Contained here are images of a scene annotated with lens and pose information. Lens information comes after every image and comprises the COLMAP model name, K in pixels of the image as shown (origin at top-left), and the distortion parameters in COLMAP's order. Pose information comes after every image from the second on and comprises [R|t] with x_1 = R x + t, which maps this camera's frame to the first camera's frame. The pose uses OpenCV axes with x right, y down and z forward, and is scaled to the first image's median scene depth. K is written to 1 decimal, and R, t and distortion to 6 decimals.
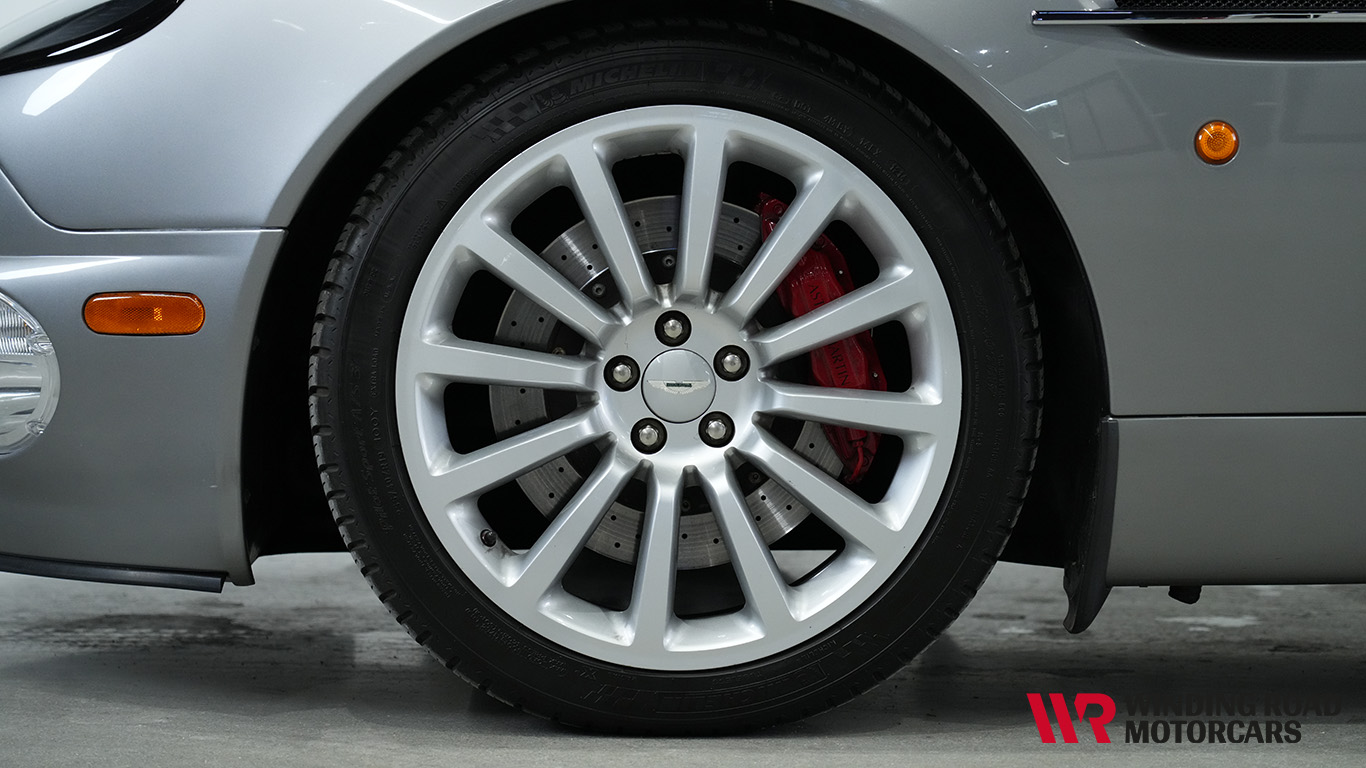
lens RADIAL K [[3989.8, 0, 691.1], [0, 3989.8, 384.3], [0, 0, 1]] dist [0.025883, 0.000000]
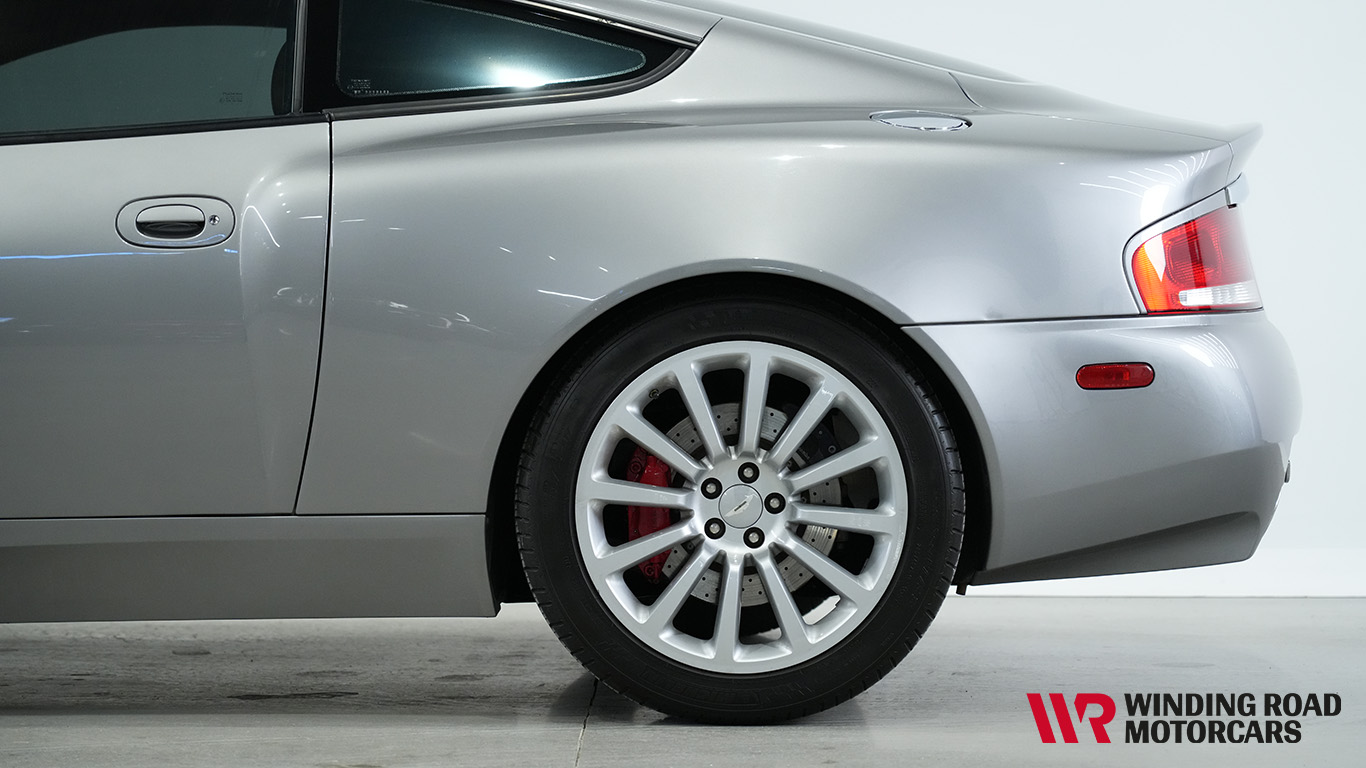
lens RADIAL K [[4195.4, 0, 685.7], [0, 4195.4, 383.7], [0, 0, 1]] dist [0.042818, 0.000000]
pose [[0.999852, -0.001697, -0.017113, 0.003778], [0.001162, 0.999511, -0.031233, 0.004129], [0.017158, 0.031208, 0.999366, -0.786482]]
